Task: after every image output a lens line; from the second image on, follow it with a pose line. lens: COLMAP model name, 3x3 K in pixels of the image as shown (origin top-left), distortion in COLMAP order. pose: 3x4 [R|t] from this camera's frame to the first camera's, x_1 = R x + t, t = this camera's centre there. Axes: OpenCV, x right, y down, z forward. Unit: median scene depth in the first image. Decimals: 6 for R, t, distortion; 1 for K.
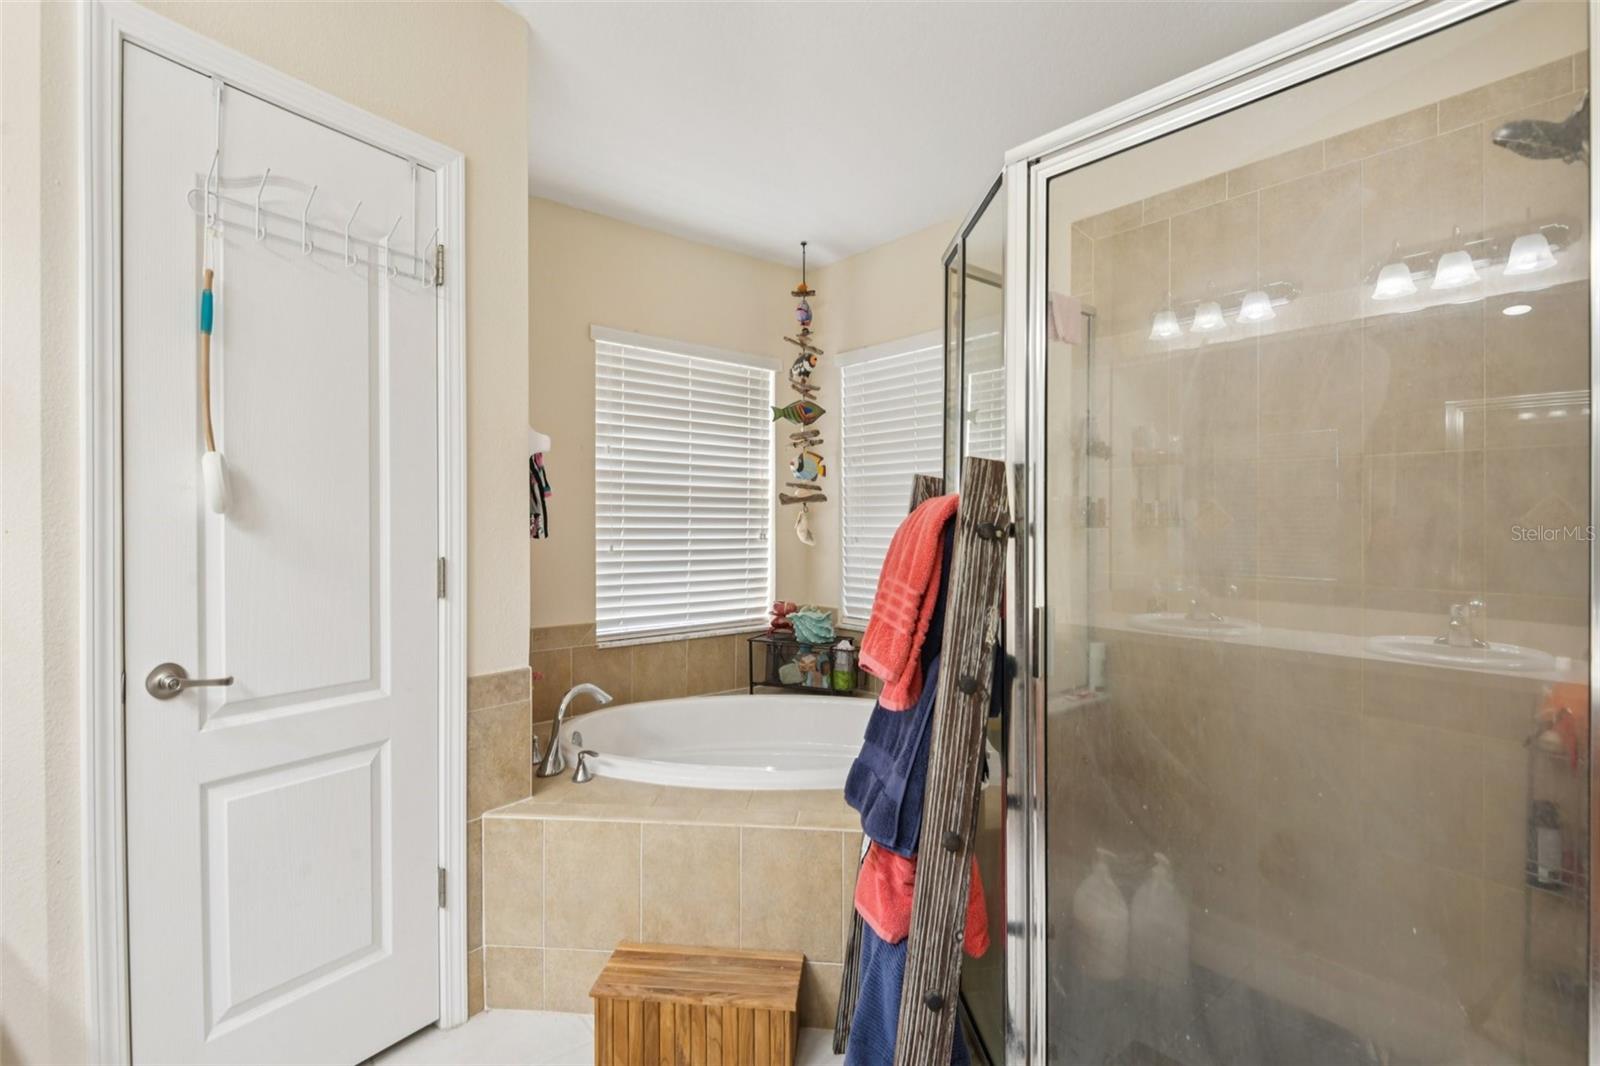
lens RADIAL K [[768.3, 0, 800.0], [0, 768.3, 533.0], [0, 0, 1]] dist [0.003860, -0.005460]
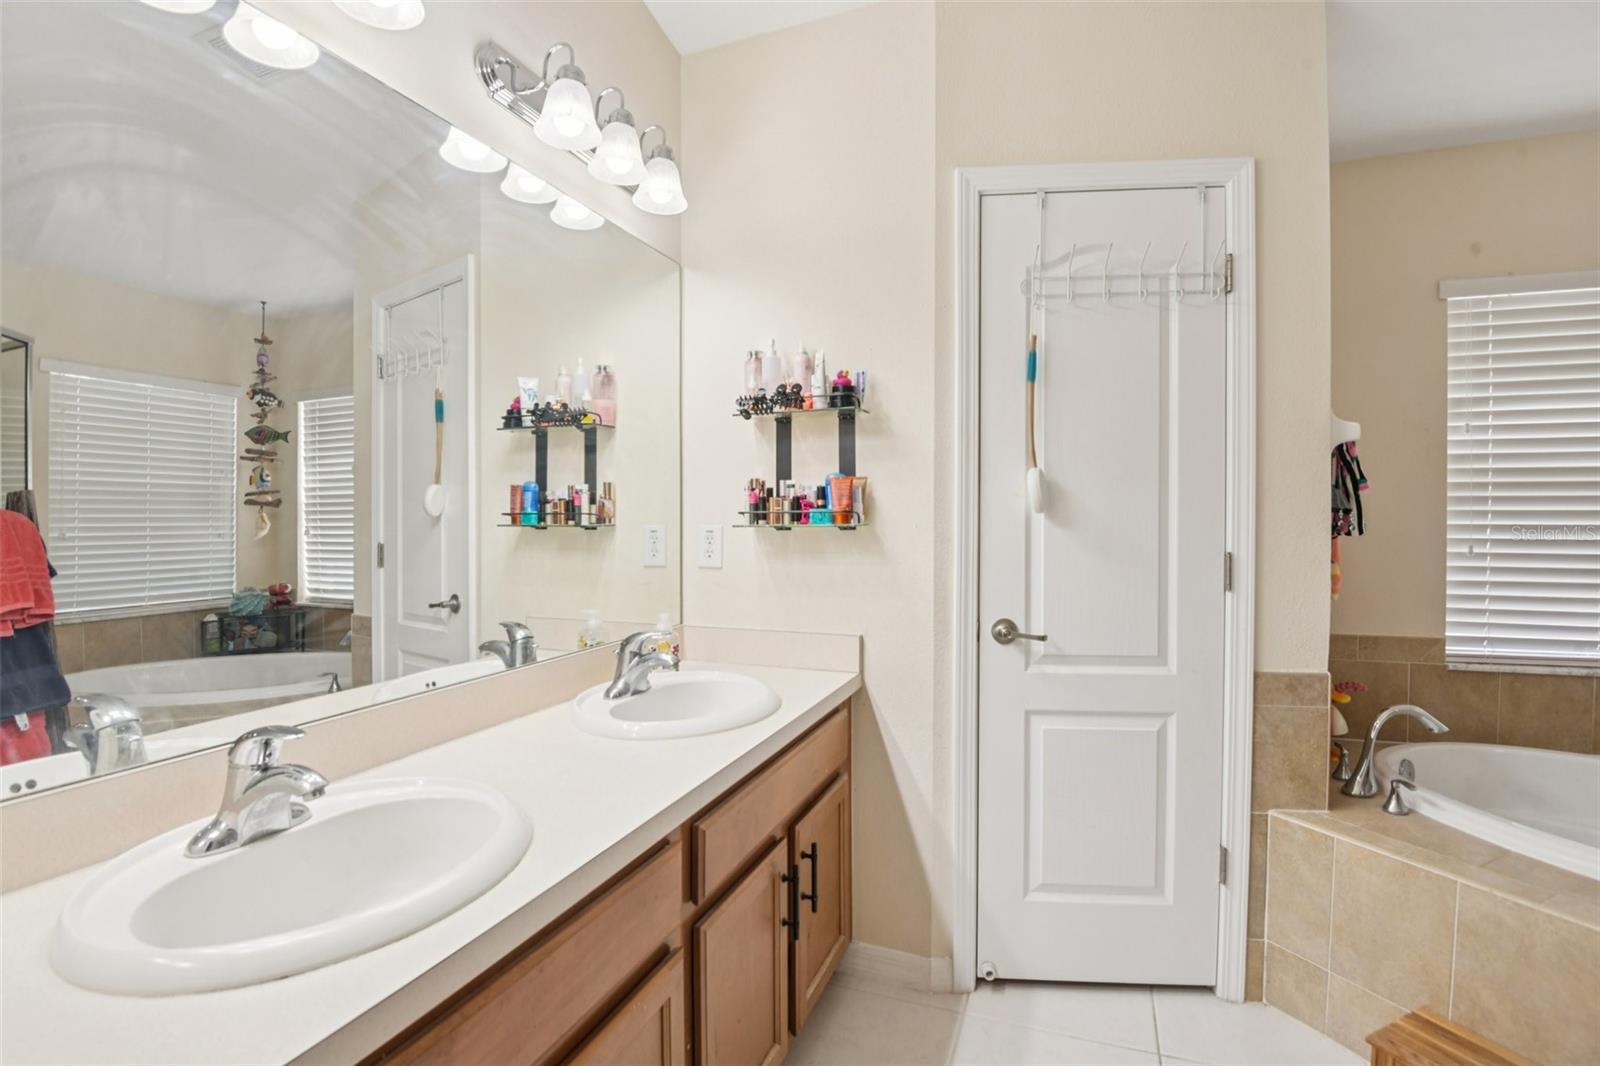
lens RADIAL K [[767.1, 0, 800.0], [0, 767.1, 533.0], [0, 0, 1]] dist [-0.001746, -0.000756]
pose [[0.495867, 0.011513, -0.868322, 0.147105], [-0.006731, 0.999933, 0.009414, -0.000593], [0.868372, 0.001176, 0.495912, -0.025232]]
